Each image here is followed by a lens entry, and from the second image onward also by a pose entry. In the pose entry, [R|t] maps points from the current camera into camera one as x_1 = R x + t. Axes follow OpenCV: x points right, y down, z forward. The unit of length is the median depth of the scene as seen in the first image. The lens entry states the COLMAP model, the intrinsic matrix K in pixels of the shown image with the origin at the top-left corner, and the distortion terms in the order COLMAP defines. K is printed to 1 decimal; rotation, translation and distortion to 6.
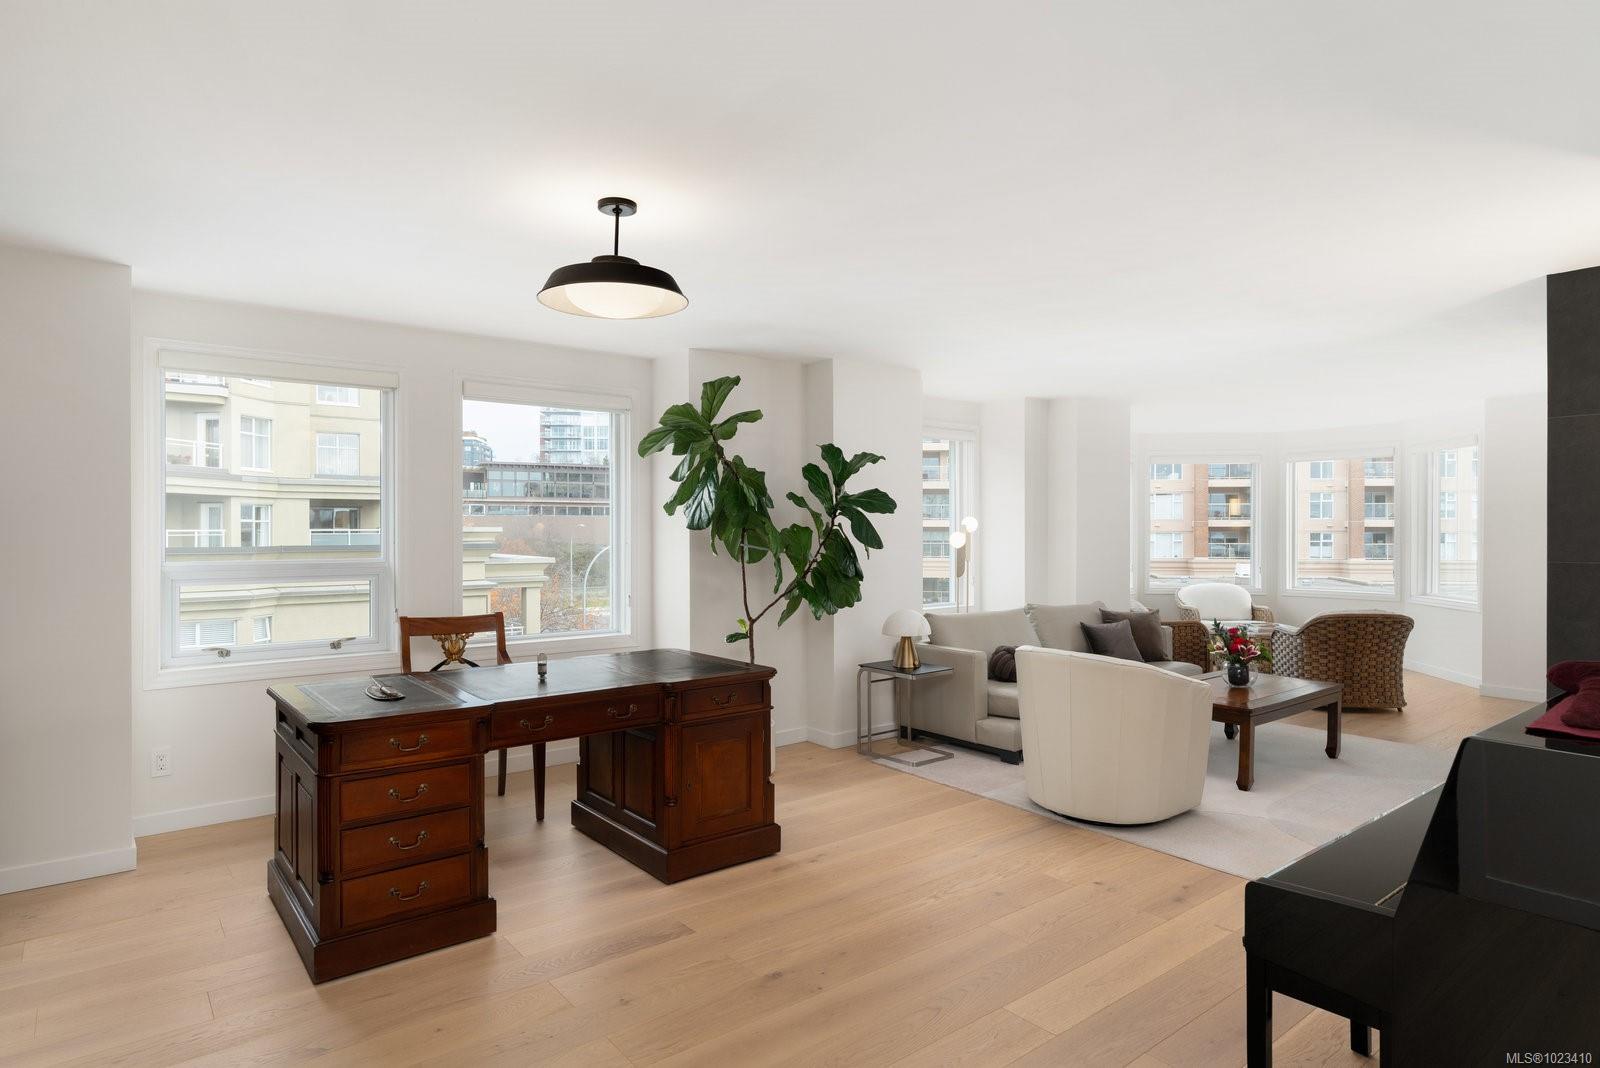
lens RADIAL K [[876.8, 0, 800.0], [0, 876.8, 534.0], [0, 0, 1]] dist [0.000009, 0.000132]
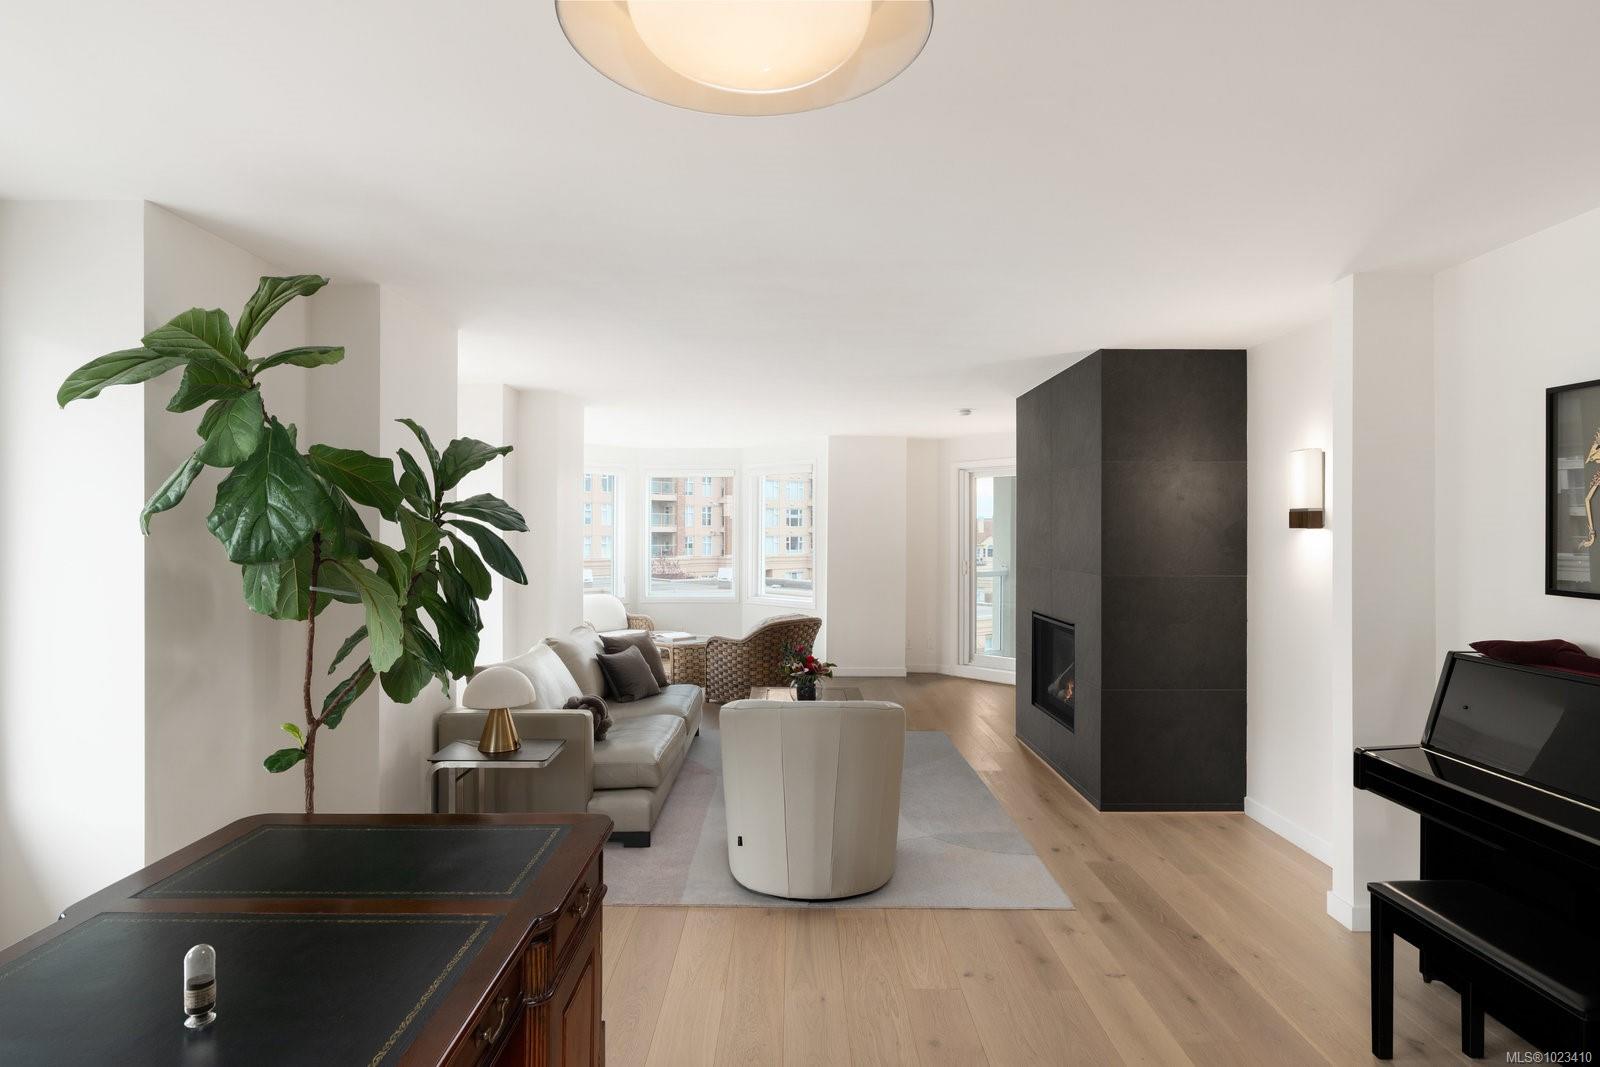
lens RADIAL K [[855.3, 0, 800.0], [0, 855.3, 533.5], [0, 0, 1]] dist [-0.004757, -0.001022]
pose [[0.620501, 0.003704, 0.784197, -0.288170], [-0.000806, 0.999991, -0.004085, -0.019498], [-0.784205, 0.001903, 0.620499, 0.422947]]
